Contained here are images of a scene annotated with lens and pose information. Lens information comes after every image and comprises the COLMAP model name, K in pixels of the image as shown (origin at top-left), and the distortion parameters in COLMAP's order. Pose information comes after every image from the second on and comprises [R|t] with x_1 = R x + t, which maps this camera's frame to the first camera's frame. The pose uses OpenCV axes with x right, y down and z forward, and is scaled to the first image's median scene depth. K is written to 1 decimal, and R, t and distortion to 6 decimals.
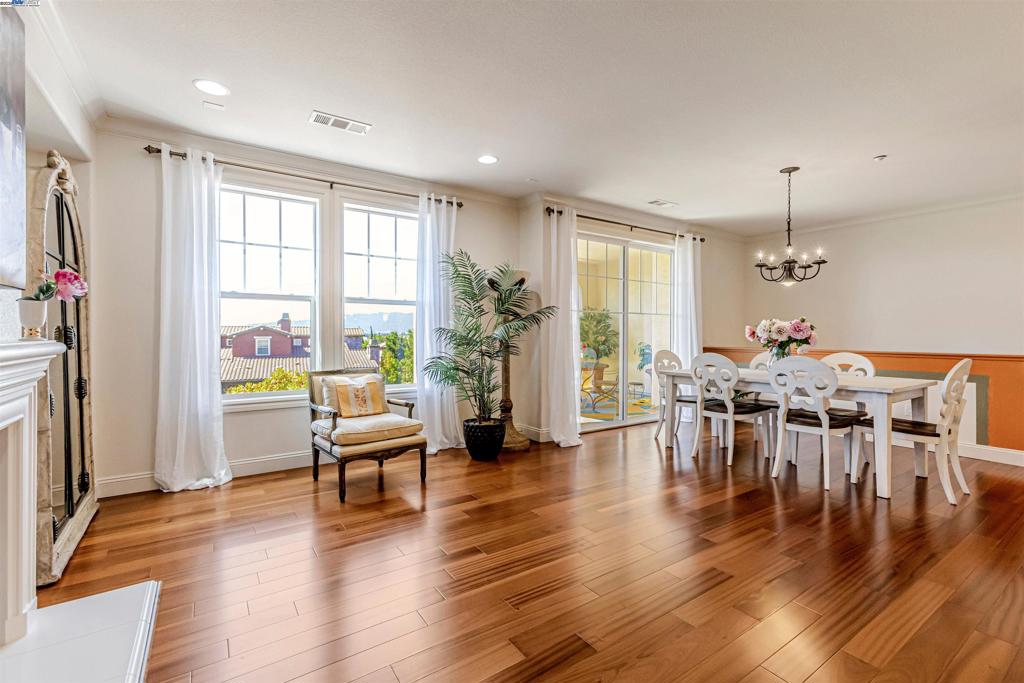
lens RADIAL K [[455.1, 0, 512.3], [0, 455.1, 333.1], [0, 0, 1]] dist [-0.001396, -0.000113]
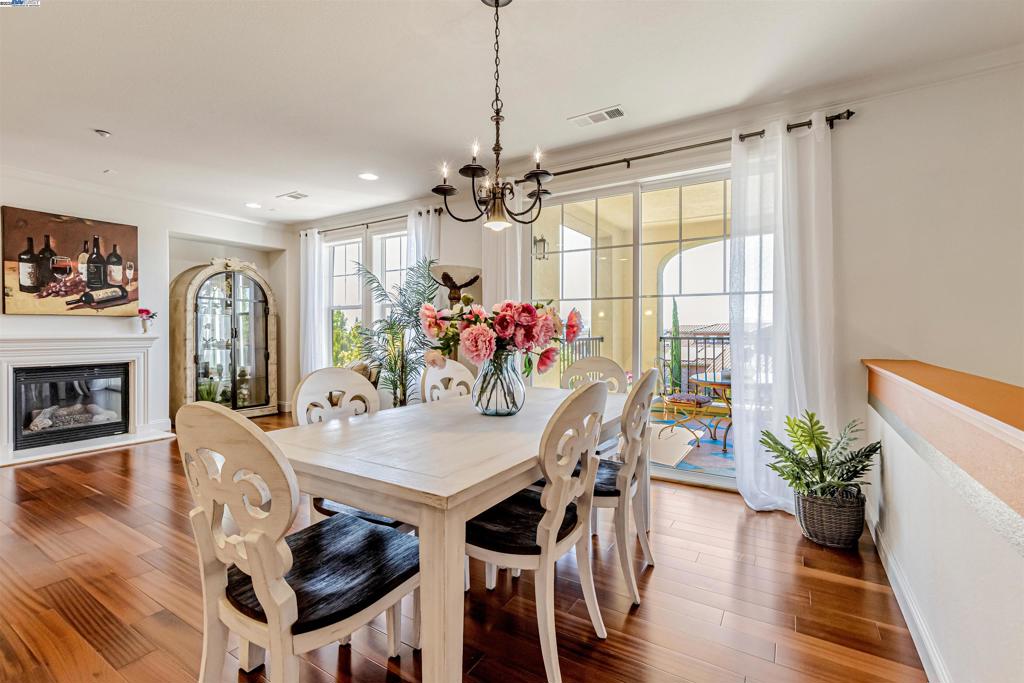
lens RADIAL K [[455.1, 0, 512.3], [0, 455.1, 333.1], [0, 0, 1]] dist [-0.001396, -0.000113]
pose [[0.405575, 0.002599, -0.914058, 1.081391], [-0.000831, 0.999997, 0.002474, 0.008014], [0.914061, -0.000243, 0.405576, 0.824321]]
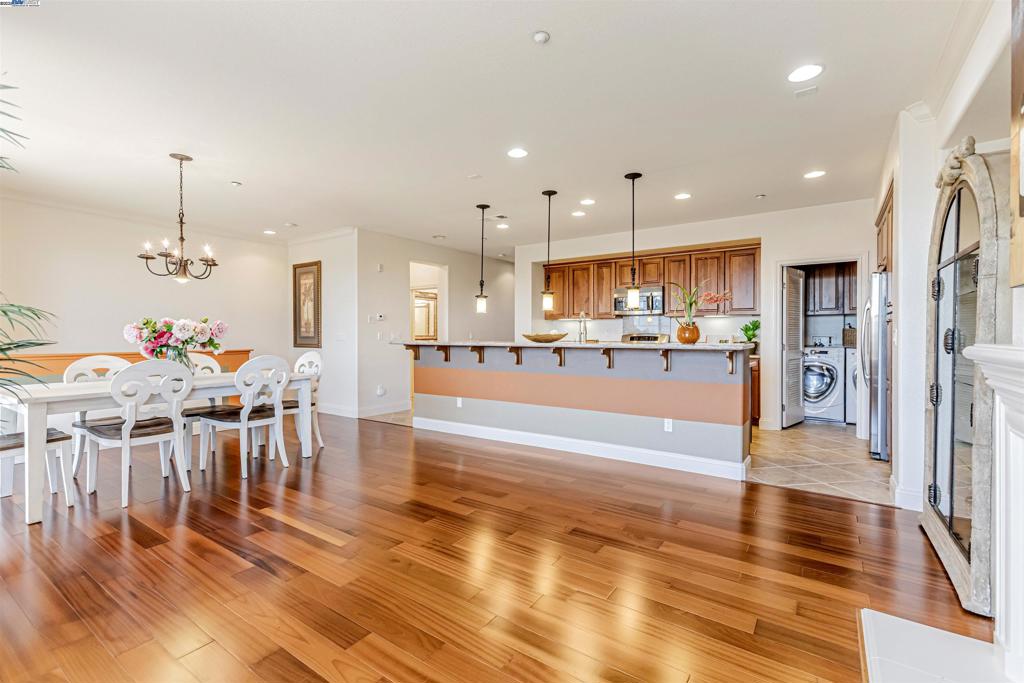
lens RADIAL K [[455.1, 0, 512.3], [0, 455.1, 333.1], [0, 0, 1]] dist [-0.001396, -0.000113]
pose [[-0.347361, 0.004505, 0.937720, -0.497249], [-0.000565, 0.999987, -0.005013, 0.003099], [-0.937731, -0.002271, -0.347354, 0.700174]]
